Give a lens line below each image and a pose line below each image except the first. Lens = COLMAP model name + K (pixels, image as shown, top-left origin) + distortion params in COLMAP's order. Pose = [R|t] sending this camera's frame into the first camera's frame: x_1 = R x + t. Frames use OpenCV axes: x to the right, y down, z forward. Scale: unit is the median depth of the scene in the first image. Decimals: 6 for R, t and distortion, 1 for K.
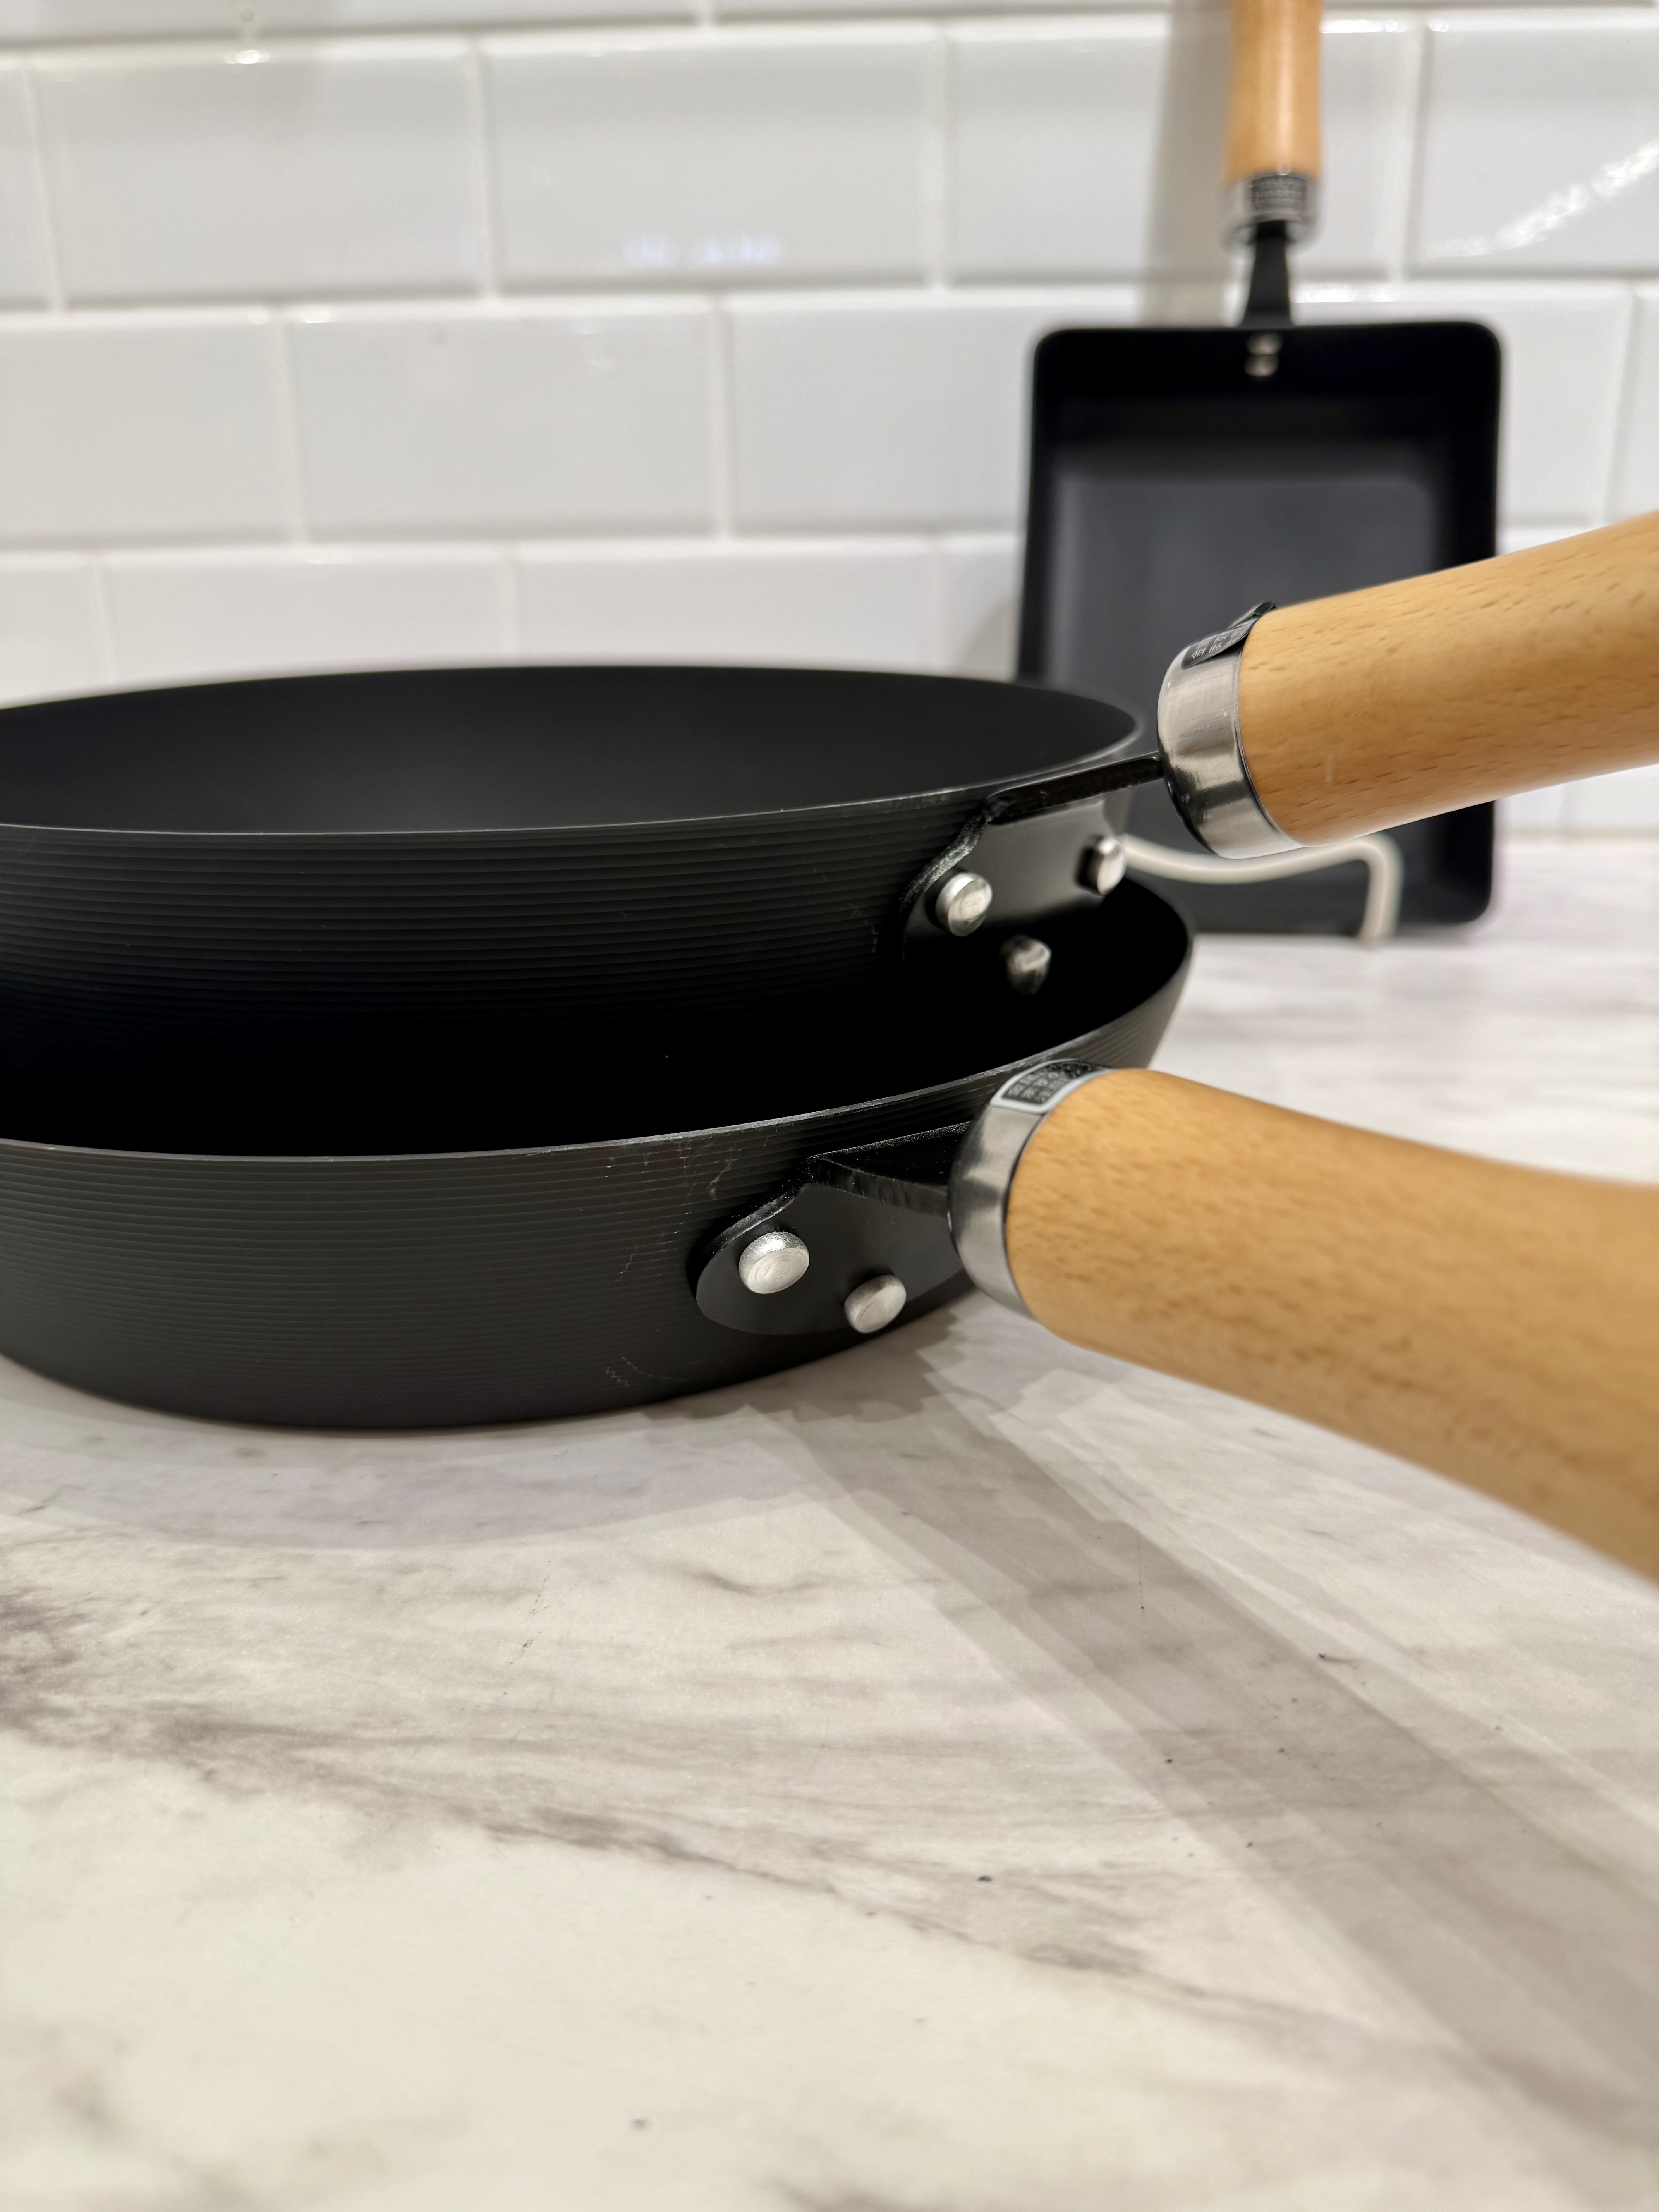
lens RADIAL K [[1657.4, 0, 831.0], [0, 1657.4, 1113.7], [0, 0, 1]] dist [0.013233, -0.015373]
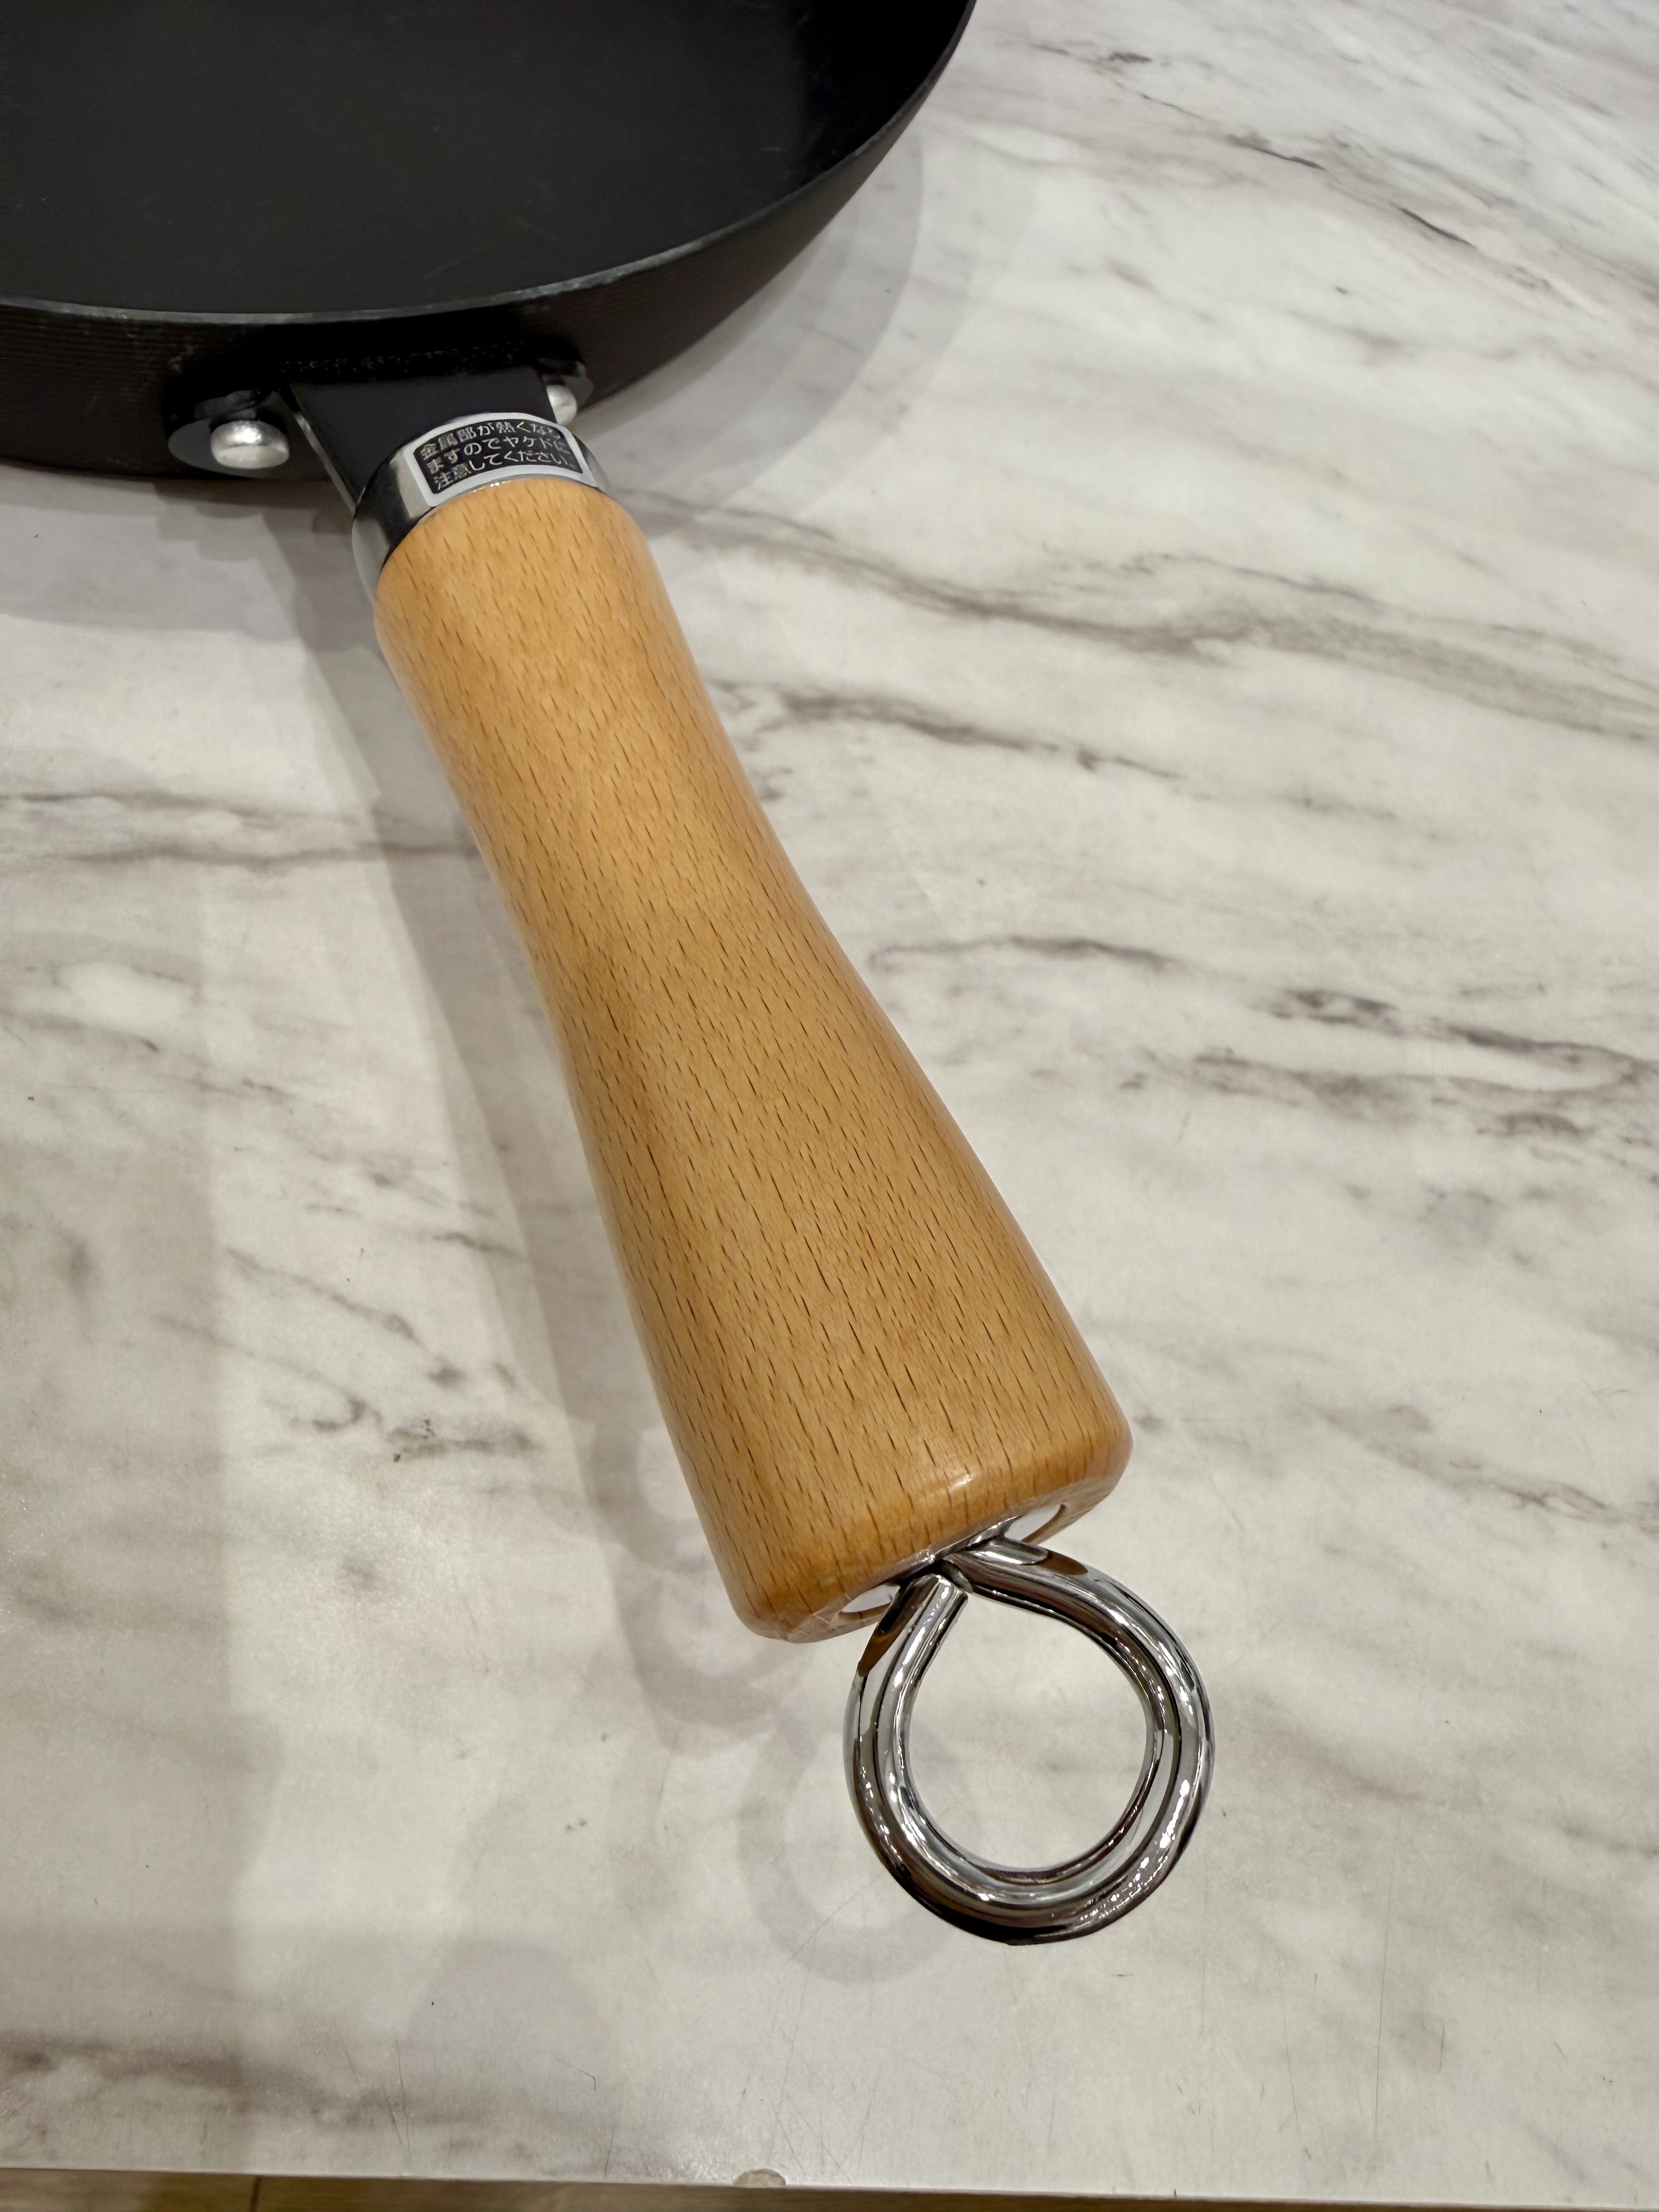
lens RADIAL K [[1657.4, 0, 850.3], [0, 1657.4, 1113.4], [0, 0, 1]] dist [0.013233, -0.015373]
pose [[0.953036, 0.268937, 0.139267, 0.316071], [-0.287816, 0.661151, 0.692850, -0.500612], [0.094257, -0.700394, 0.707506, 0.081011]]
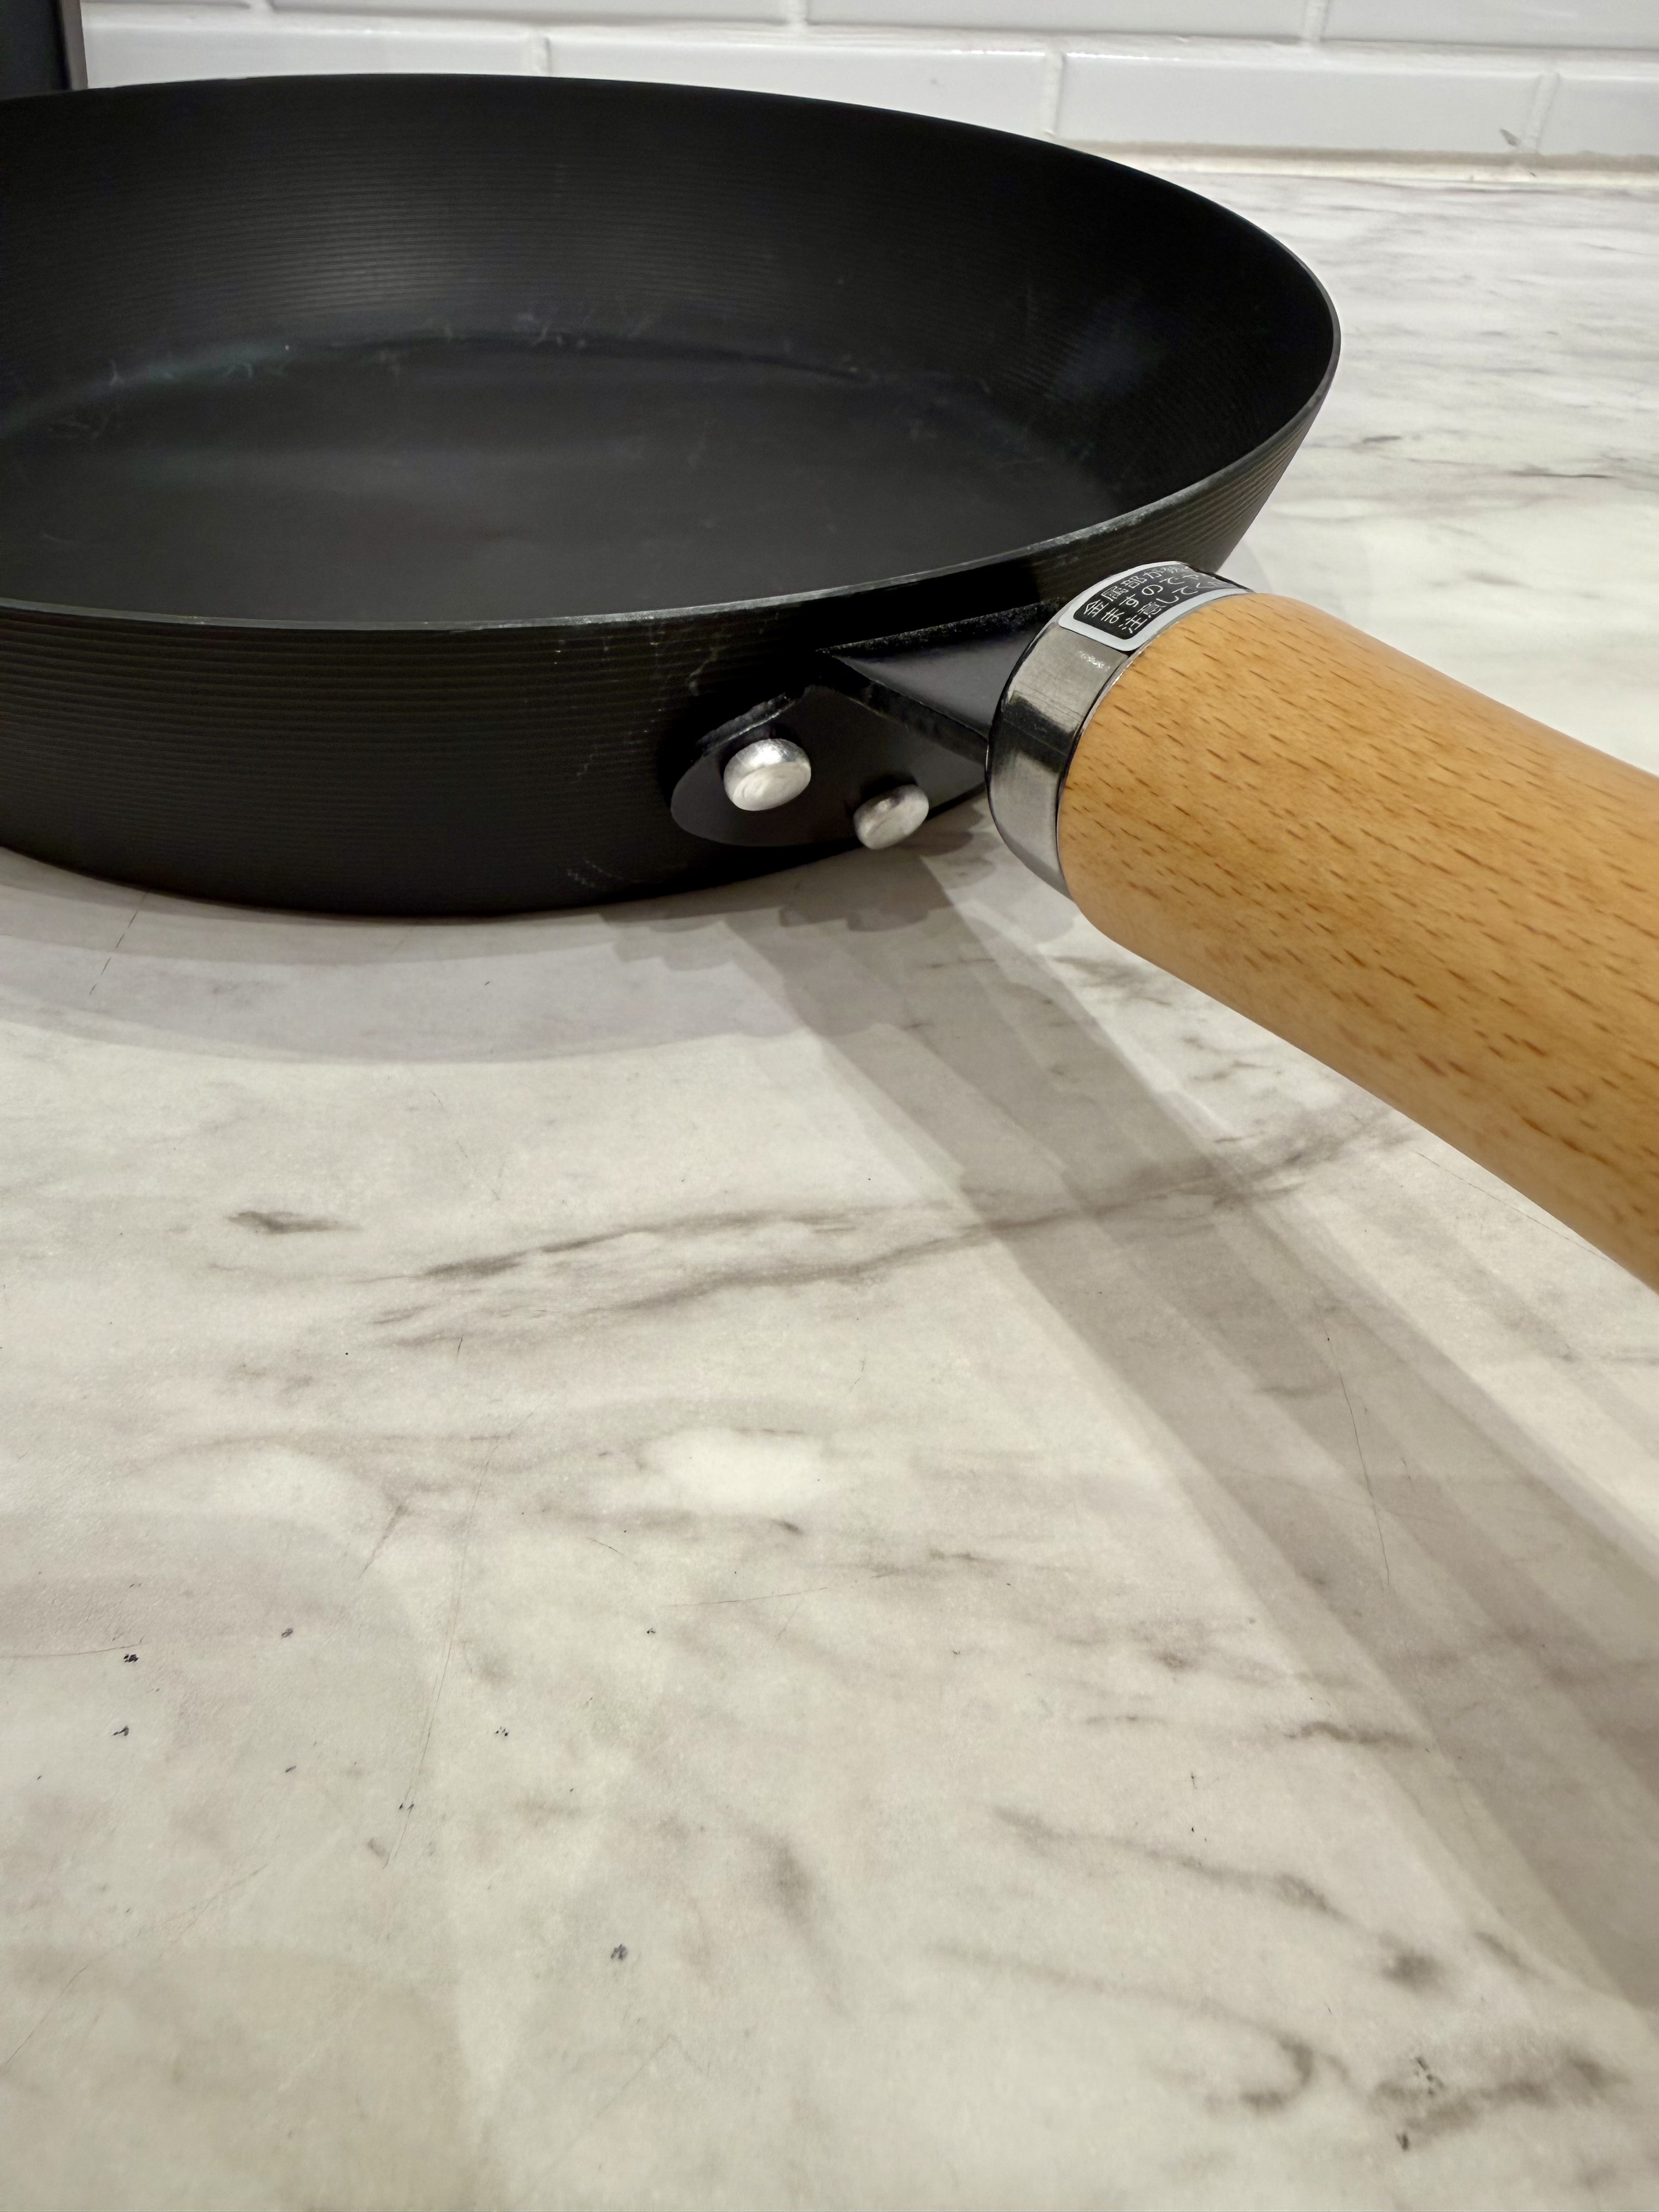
lens RADIAL K [[1657.4, 0, 809.8], [0, 1657.4, 1076.8], [0, 0, 1]] dist [0.013233, -0.015373]
pose [[0.997039, 0.074181, -0.020268, 0.015518], [-0.061153, 0.924631, 0.375922, -0.092425], [0.046626, -0.373569, 0.926430, 0.234572]]
